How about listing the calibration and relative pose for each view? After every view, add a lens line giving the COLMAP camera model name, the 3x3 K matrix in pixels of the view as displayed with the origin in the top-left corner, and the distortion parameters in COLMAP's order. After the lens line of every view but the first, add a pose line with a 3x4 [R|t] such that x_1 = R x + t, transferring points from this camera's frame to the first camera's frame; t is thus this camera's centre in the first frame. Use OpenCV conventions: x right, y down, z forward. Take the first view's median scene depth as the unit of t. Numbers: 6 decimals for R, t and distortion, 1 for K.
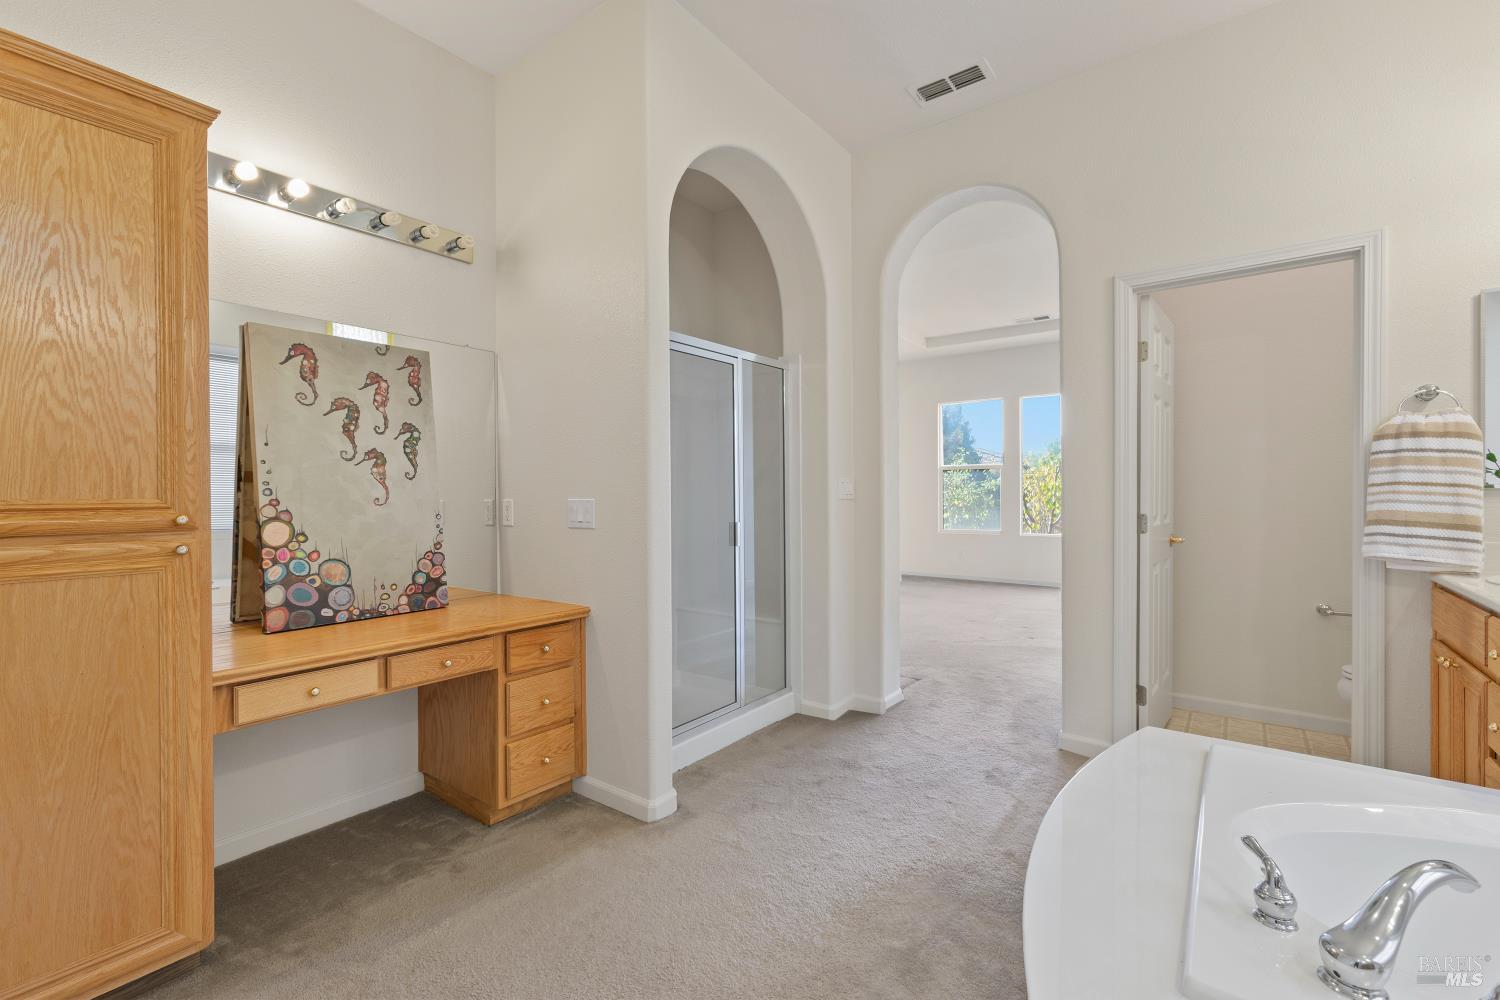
lens RADIAL K [[672.9, 0, 753.2], [0, 672.9, 498.3], [0, 0, 1]] dist [-0.009551, 0.006174]
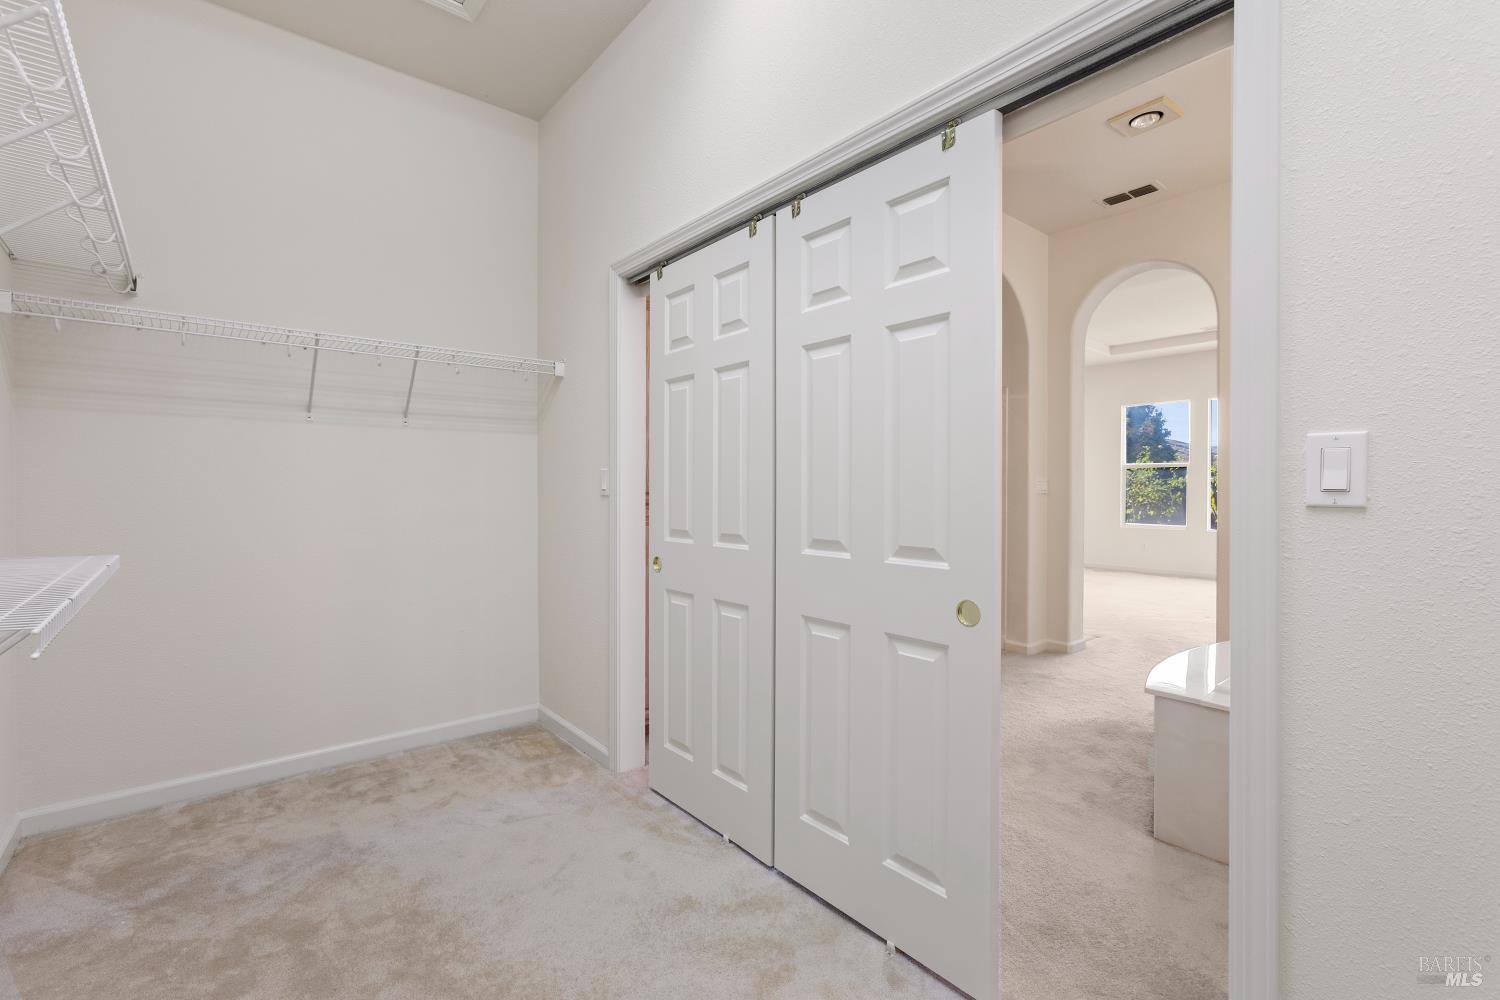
lens RADIAL K [[672.9, 0, 744.6], [0, 672.9, 490.3], [0, 0, 1]] dist [-0.009551, 0.006174]
pose [[0.969887, 0.012571, -0.243232, -0.098594], [-0.012942, 0.999916, 0.000074, 0.001875], [0.243212, 0.003076, 0.969968, -0.397259]]
